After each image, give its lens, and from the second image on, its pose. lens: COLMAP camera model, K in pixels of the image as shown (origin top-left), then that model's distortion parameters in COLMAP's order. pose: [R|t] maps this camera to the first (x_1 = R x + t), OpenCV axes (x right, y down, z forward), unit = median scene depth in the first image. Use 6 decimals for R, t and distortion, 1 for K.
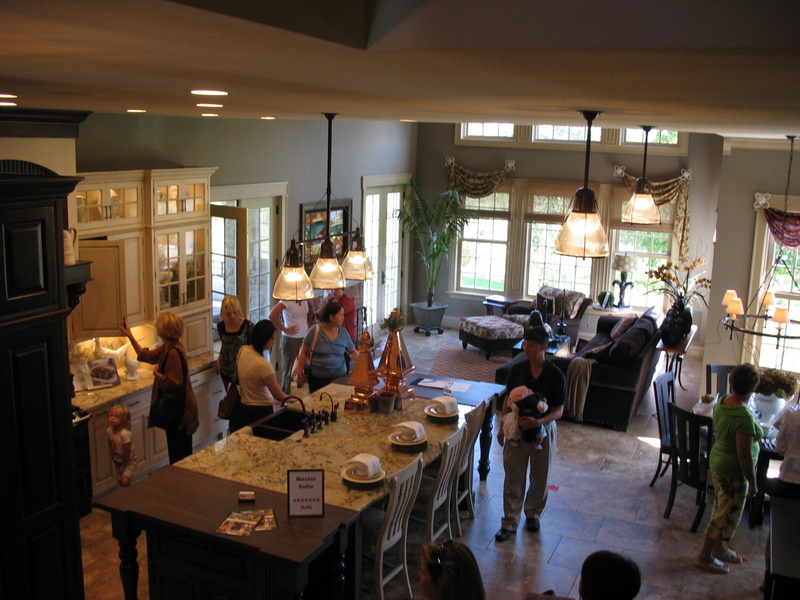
lens RADIAL K [[828.8, 0, 400.0], [0, 828.8, 300.0], [0, 0, 1]] dist [-0.180262, 0.184419]
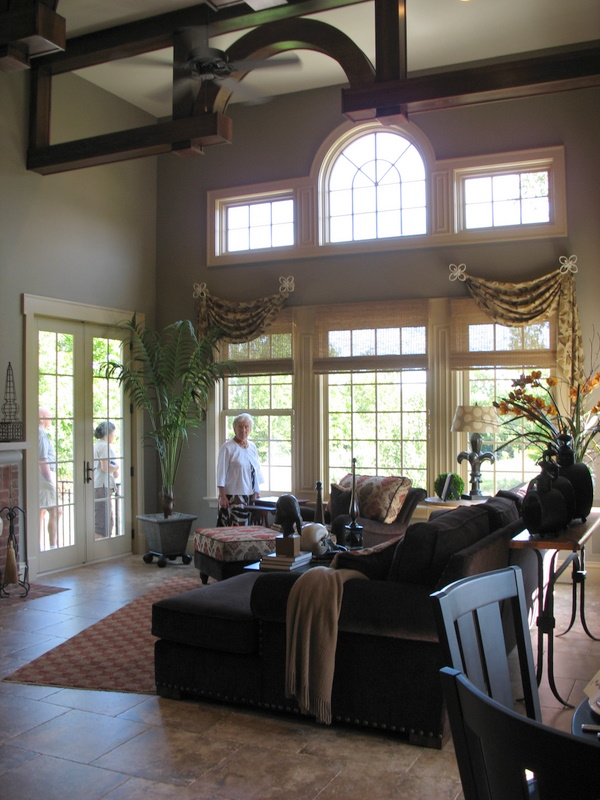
lens RADIAL K [[828.8, 0, 300.0], [0, 828.8, 400.0], [0, 0, 1]] dist [-0.180262, 0.184419]
pose [[0.998934, -0.038479, -0.025491, 0.164500], [0.032470, 0.978350, -0.204392, 0.053333], [0.032804, 0.203347, 0.978557, 0.423229]]
